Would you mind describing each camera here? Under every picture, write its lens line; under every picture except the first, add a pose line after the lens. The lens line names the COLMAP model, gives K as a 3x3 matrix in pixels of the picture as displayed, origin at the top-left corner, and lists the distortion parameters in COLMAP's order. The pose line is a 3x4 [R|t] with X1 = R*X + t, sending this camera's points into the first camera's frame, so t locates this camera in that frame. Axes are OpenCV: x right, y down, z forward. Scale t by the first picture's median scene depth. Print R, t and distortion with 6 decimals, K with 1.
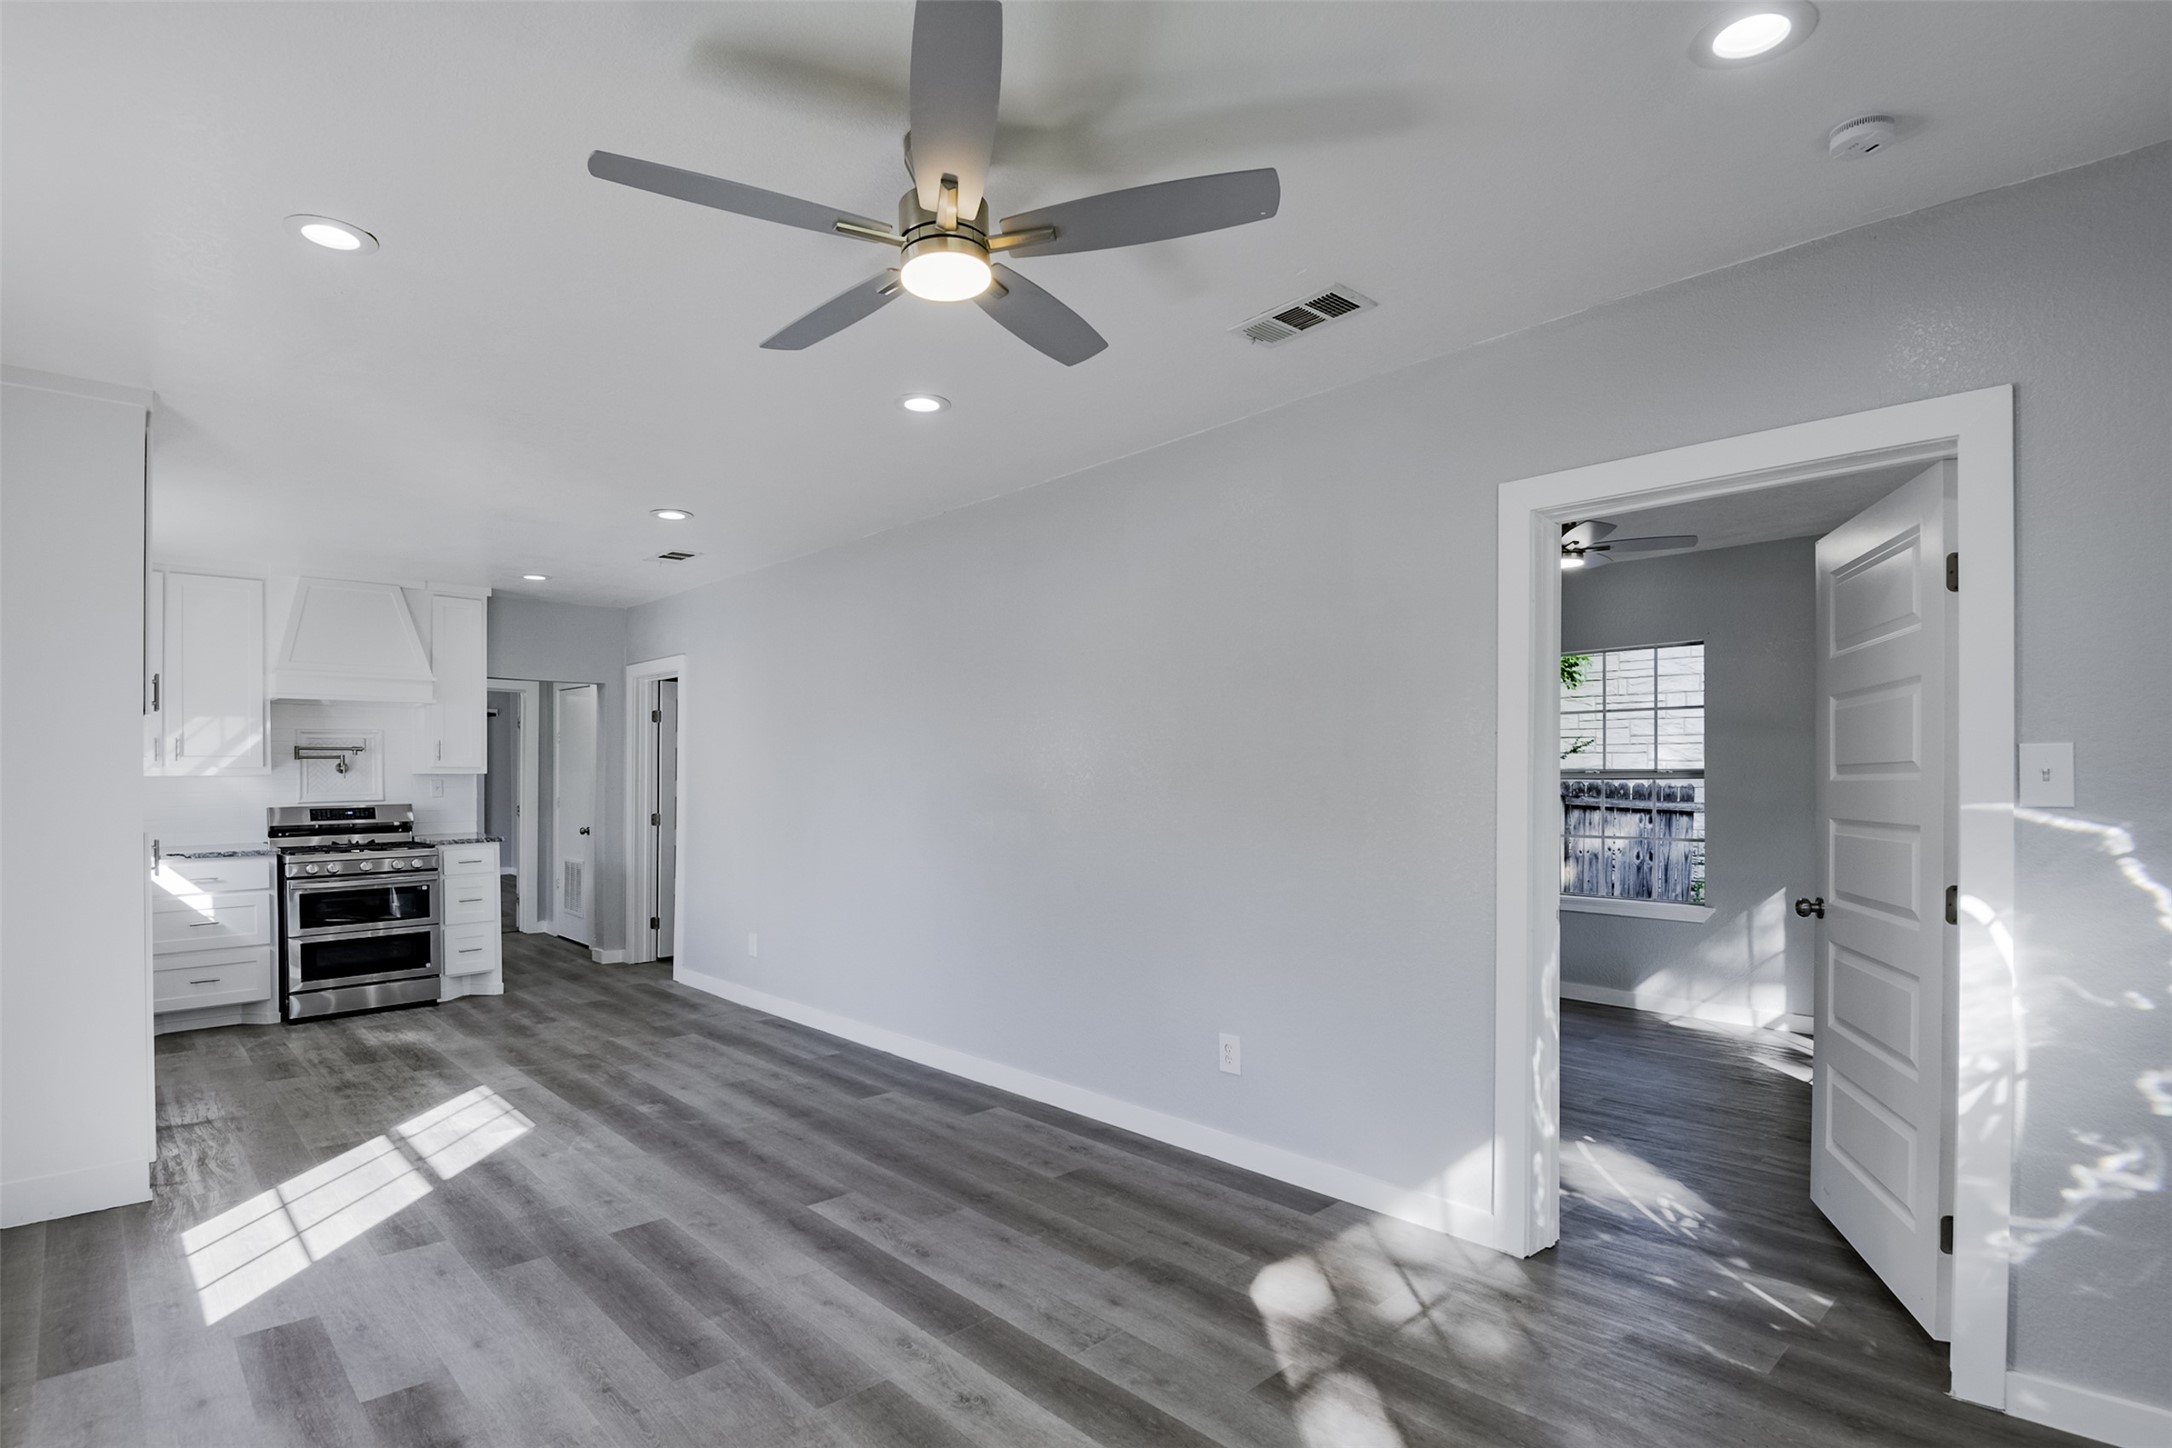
lens RADIAL K [[1061.3, 0, 1079.7], [0, 1061.3, 781.4], [0, 0, 1]] dist [-0.032589, -0.000425]
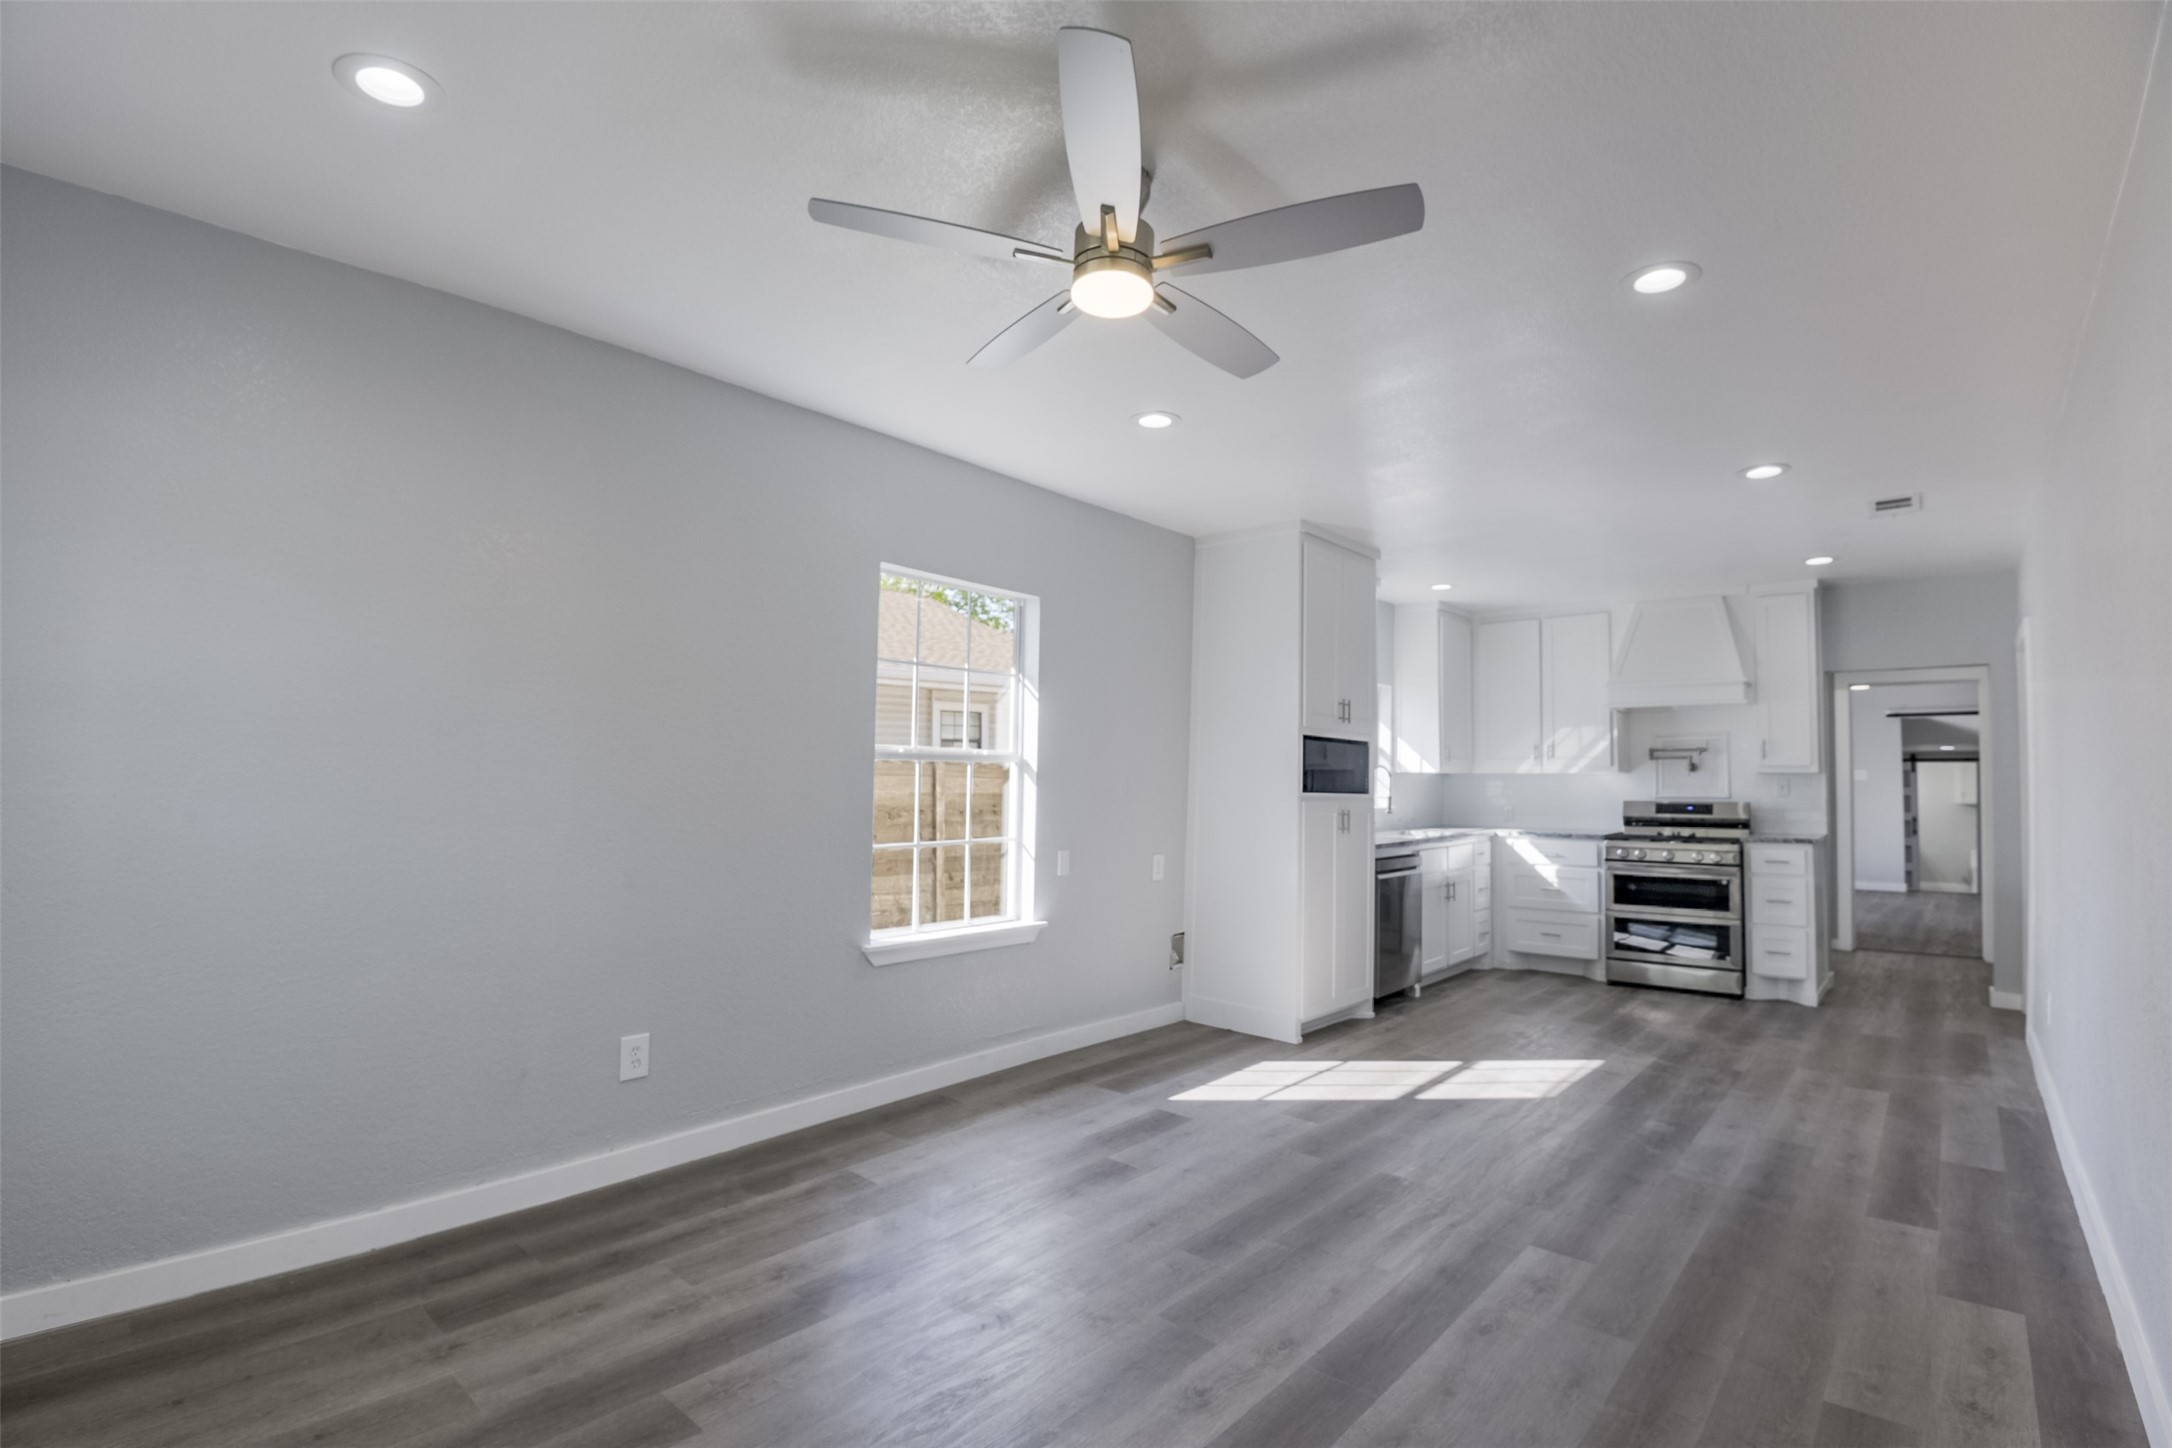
lens RADIAL K [[998.0, 0, 1086.0], [0, 998.0, 724.0], [0, 0, 1]] dist [-0.041186, -0.003938]
pose [[0.078623, -0.051557, -0.995570, 0.387099], [-0.019277, 0.998396, -0.053226, 0.012529], [0.996718, 0.023376, 0.077503, 0.389526]]
